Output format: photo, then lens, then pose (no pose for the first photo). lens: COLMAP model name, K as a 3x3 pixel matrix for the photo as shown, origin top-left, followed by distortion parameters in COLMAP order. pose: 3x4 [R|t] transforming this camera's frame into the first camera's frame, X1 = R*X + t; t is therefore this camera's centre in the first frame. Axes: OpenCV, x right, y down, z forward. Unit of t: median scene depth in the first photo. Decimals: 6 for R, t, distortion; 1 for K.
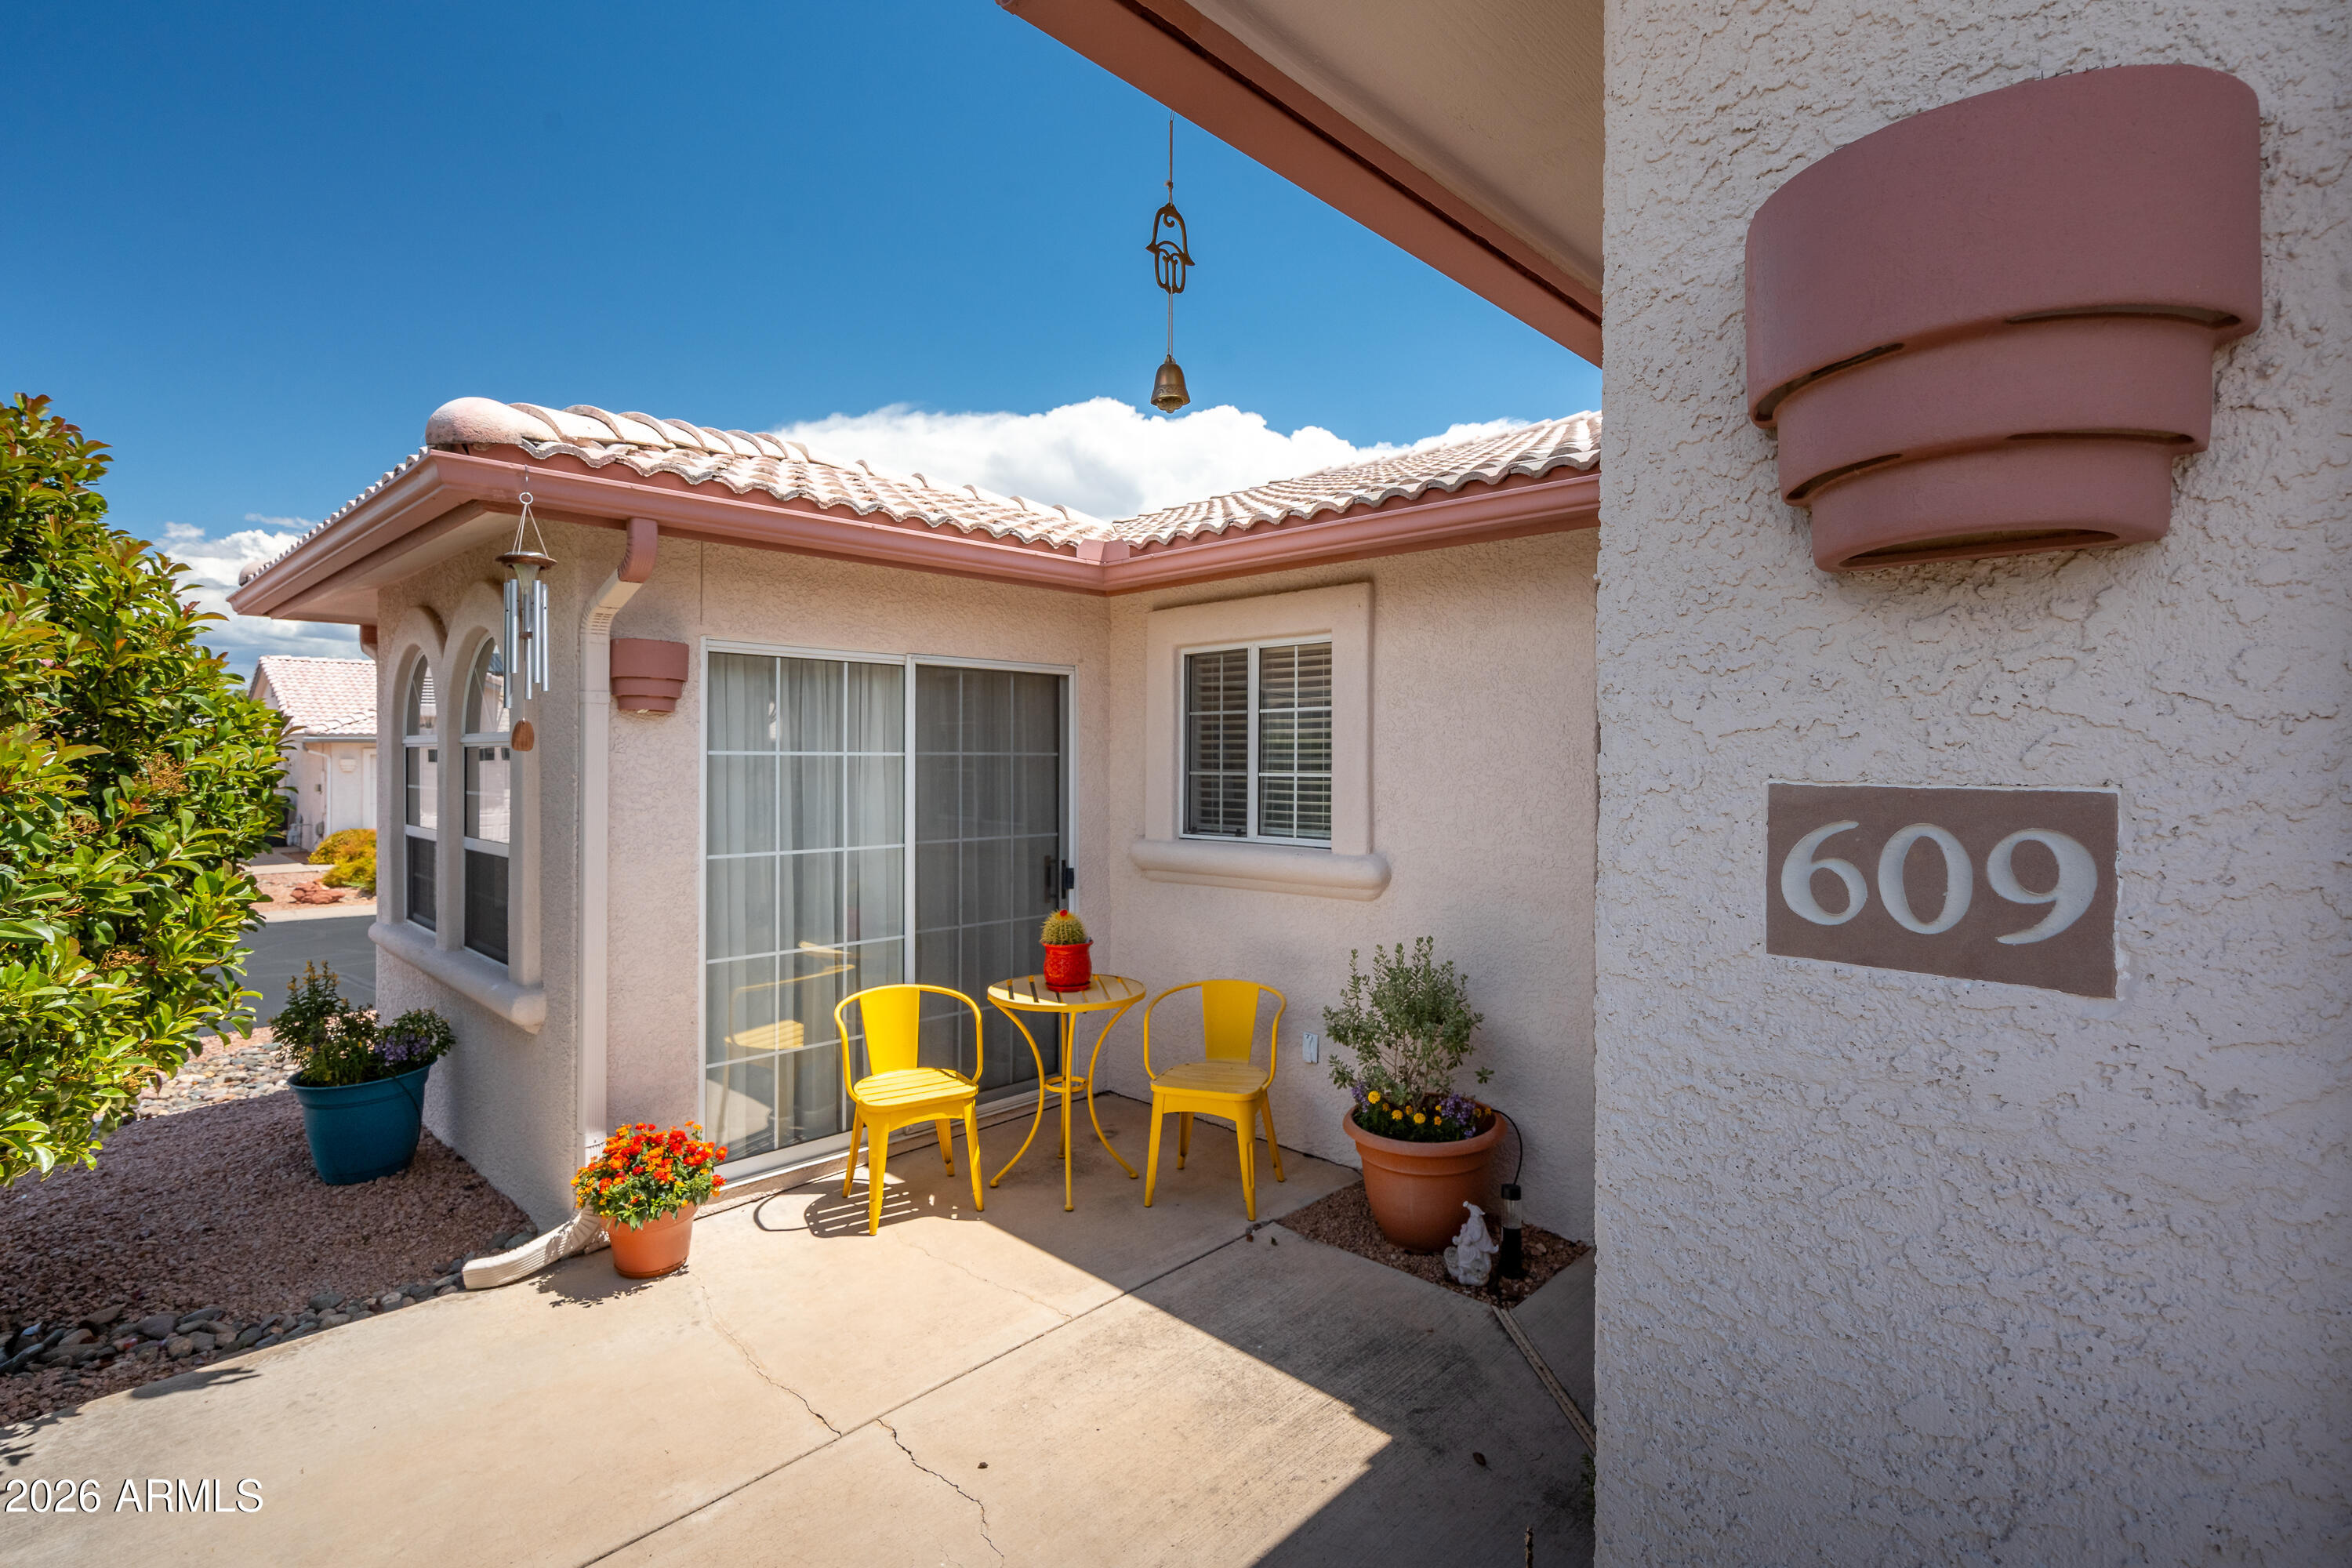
lens RADIAL K [[1105.6, 0, 1178.1], [0, 1105.6, 772.4], [0, 0, 1]] dist [-0.001665, 0.002353]
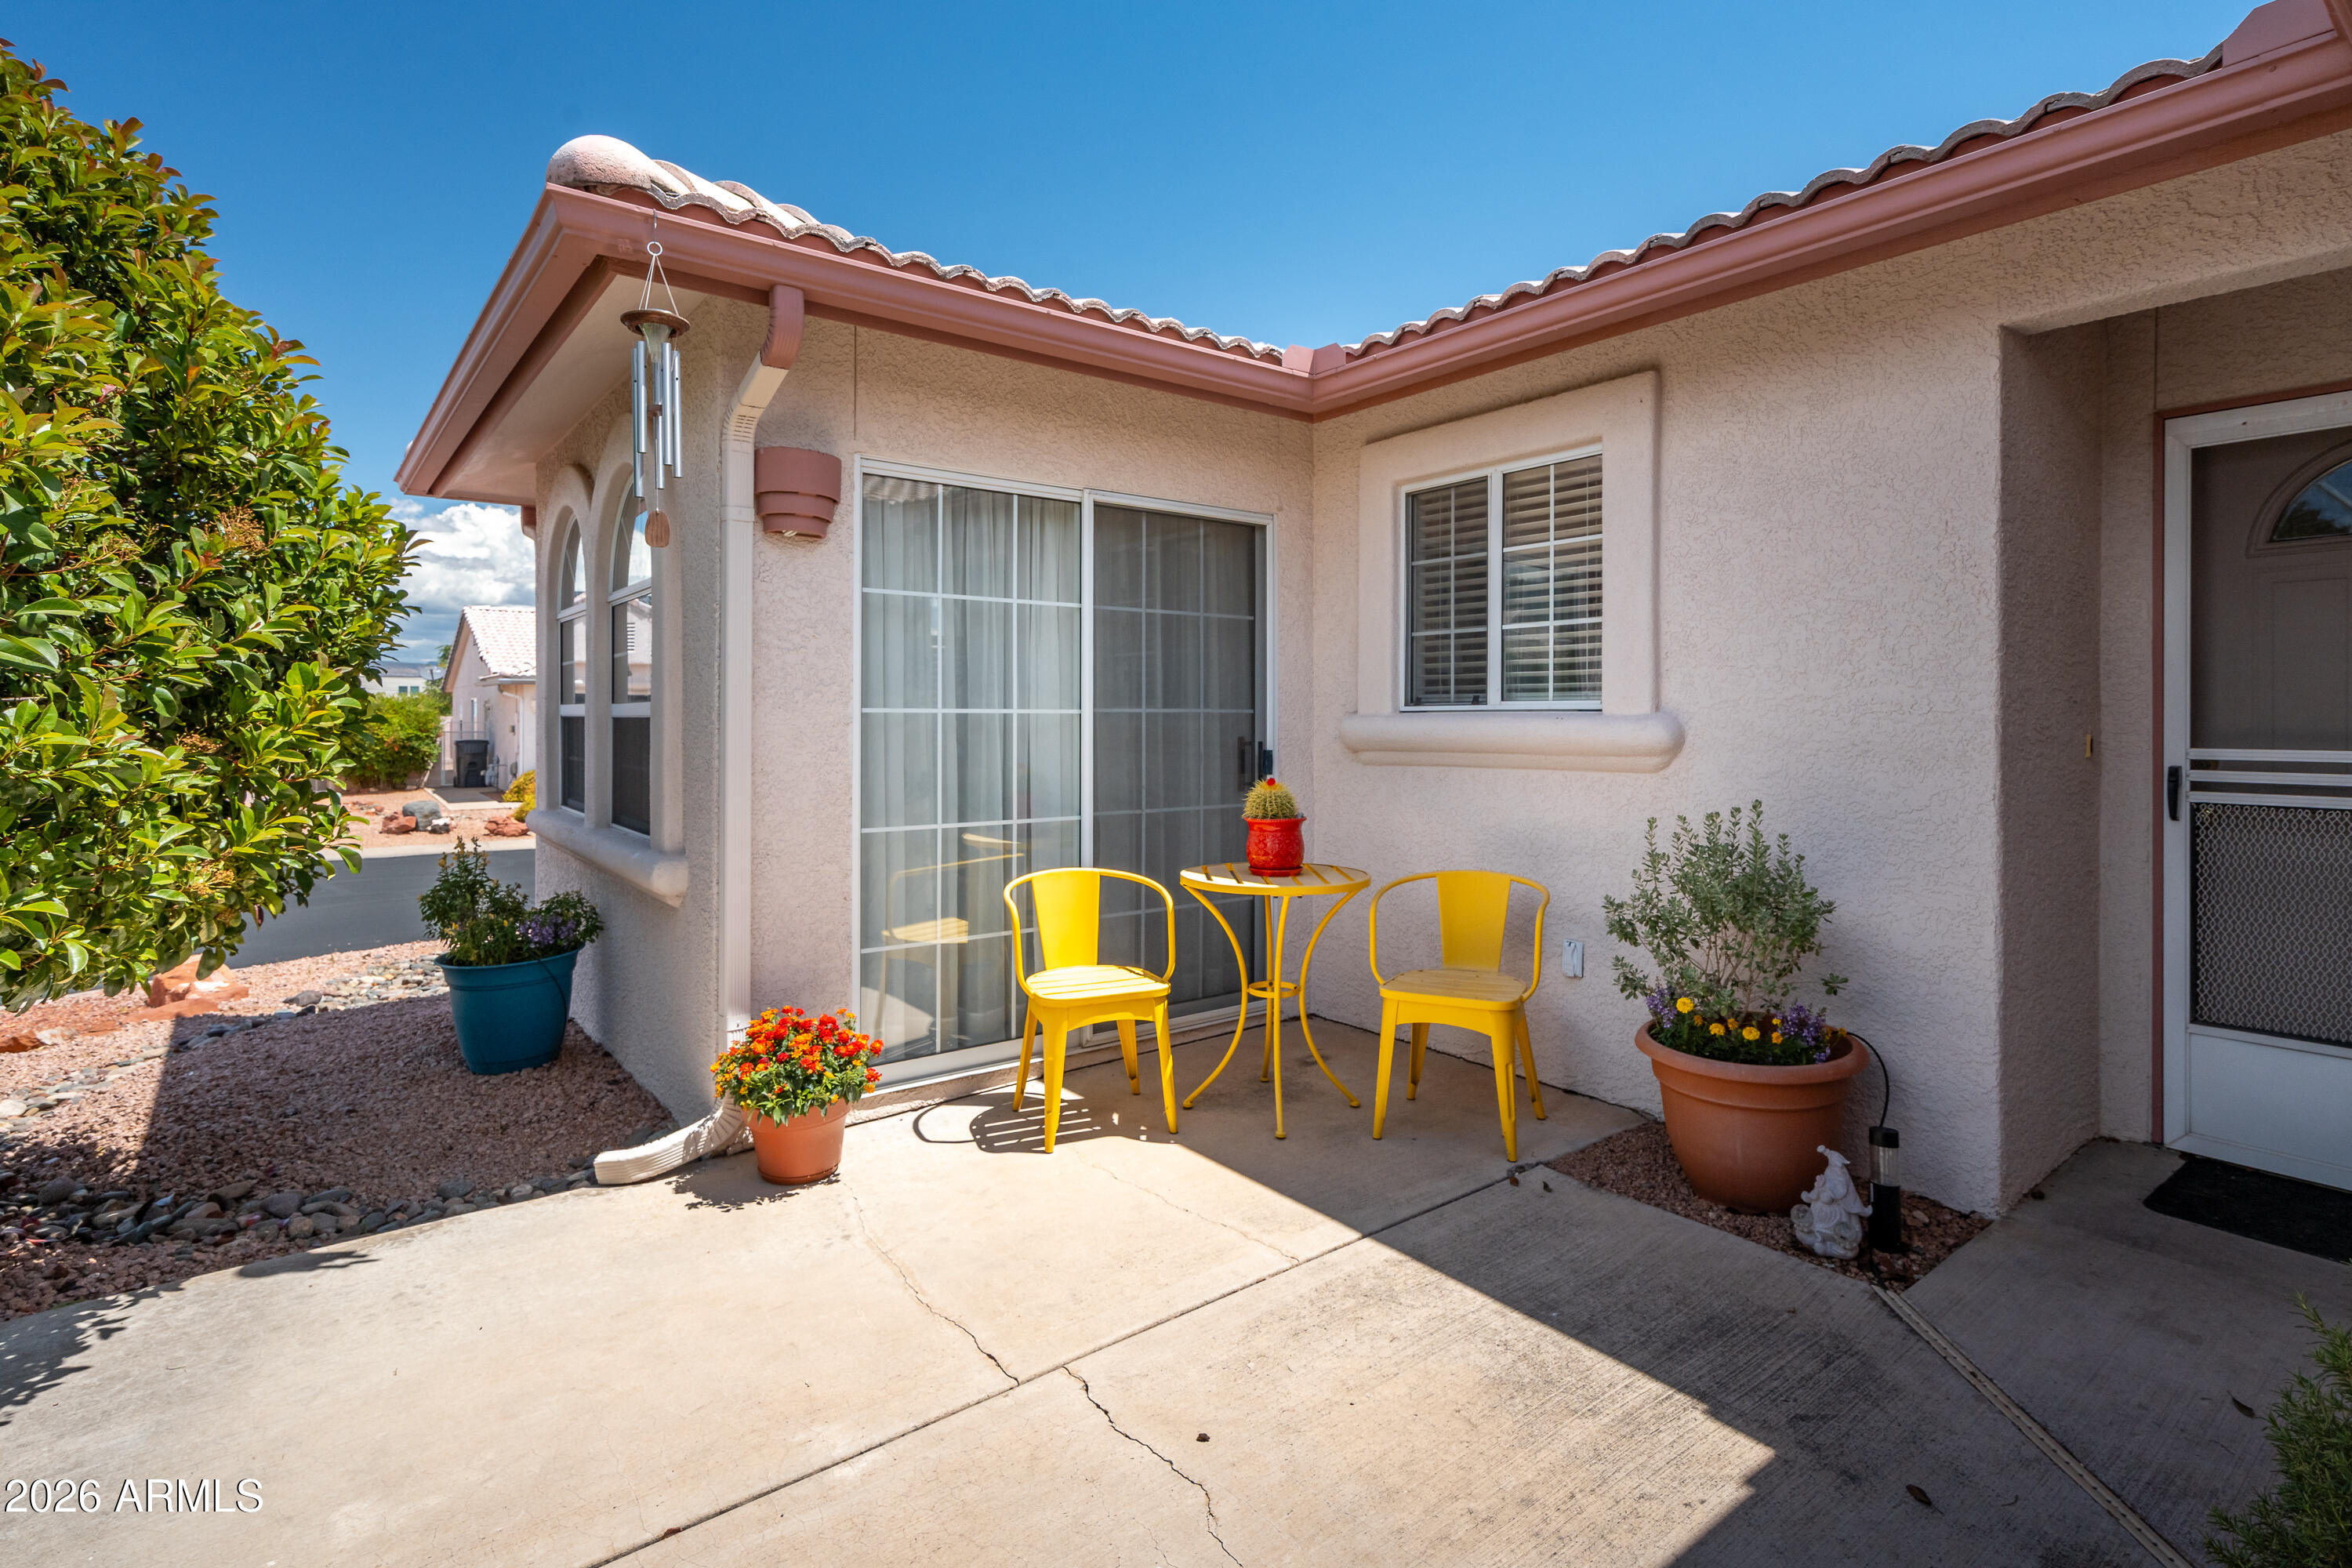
lens RADIAL K [[1149.8, 0, 1170.6], [0, 1149.8, 732.2], [0, 0, 1]] dist [0.004789, 0.001593]
pose [[0.988997, -0.000776, -0.147933, -0.056393], [0.000806, 1.000000, 0.000140, 0.101345], [0.147933, -0.000258, 0.988997, 0.152784]]
